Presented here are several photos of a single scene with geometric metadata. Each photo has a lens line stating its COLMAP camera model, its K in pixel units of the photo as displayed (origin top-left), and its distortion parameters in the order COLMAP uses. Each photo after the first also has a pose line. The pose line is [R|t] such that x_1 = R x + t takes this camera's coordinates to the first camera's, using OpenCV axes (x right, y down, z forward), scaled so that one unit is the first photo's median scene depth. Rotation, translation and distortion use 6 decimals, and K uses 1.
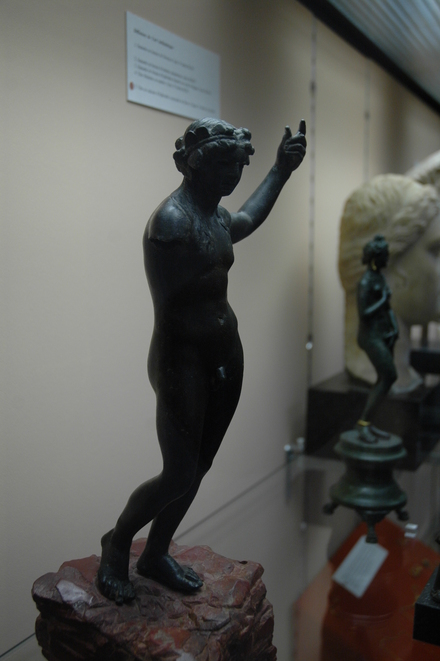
lens RADIAL K [[737.3, 0, 221.0], [0, 737.3, 335.3], [0, 0, 1]] dist [-0.052575, 0.000000]
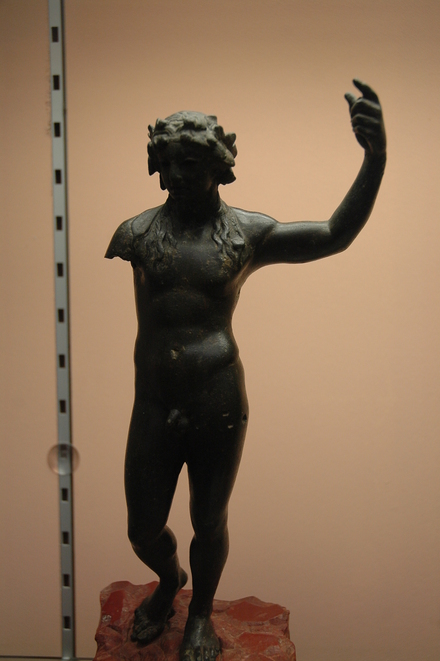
lens RADIAL K [[703.9, 0, 219.1], [0, 703.9, 331.0], [0, 0, 1]] dist [-0.031130, 0.000000]
pose [[0.440861, 0.077944, -0.894185, 0.448343], [-0.115134, 0.992903, 0.029784, -0.045793], [0.890161, 0.089820, 0.446706, 0.423922]]
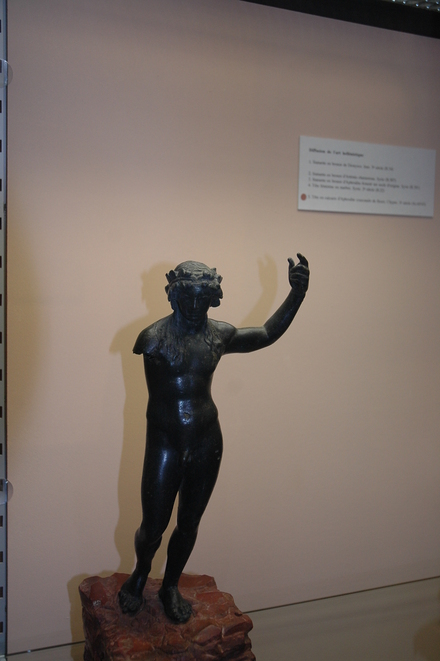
lens RADIAL K [[737.3, 0, 222.5], [0, 737.3, 329.7], [0, 0, 1]] dist [-0.052575, 0.000000]
pose [[0.789194, 0.073359, -0.609747, 0.510604], [-0.103027, 0.994584, -0.013688, -0.098176], [0.605440, 0.073623, 0.792478, -0.000344]]
